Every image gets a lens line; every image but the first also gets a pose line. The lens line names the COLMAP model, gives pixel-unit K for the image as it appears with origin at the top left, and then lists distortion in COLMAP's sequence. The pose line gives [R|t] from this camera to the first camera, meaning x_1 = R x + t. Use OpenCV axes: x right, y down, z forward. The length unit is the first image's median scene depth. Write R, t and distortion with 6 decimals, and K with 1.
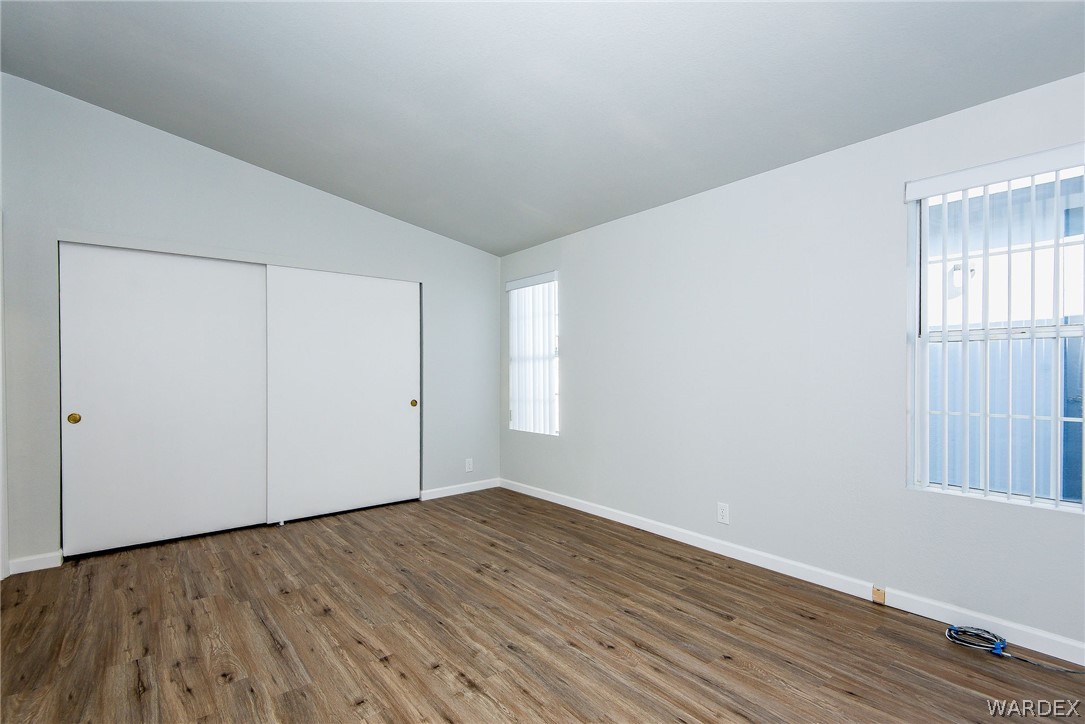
lens RADIAL K [[499.3, 0, 544.2], [0, 499.3, 369.7], [0, 0, 1]] dist [0.024549, -0.014674]
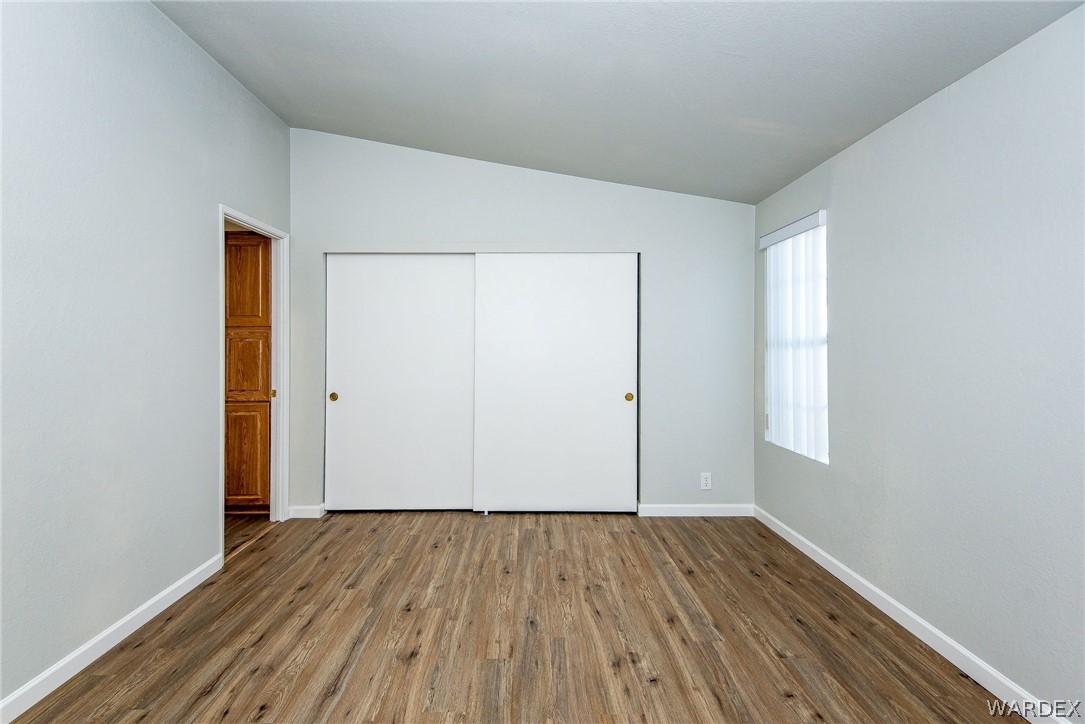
lens RADIAL K [[499.3, 0, 527.3], [0, 499.3, 336.5], [0, 0, 1]] dist [0.024549, -0.014674]
pose [[0.771140, -0.002391, -0.636661, 0.185985], [0.000887, 0.999996, -0.002680, -0.042730], [0.636665, 0.001502, 0.771139, 0.324786]]
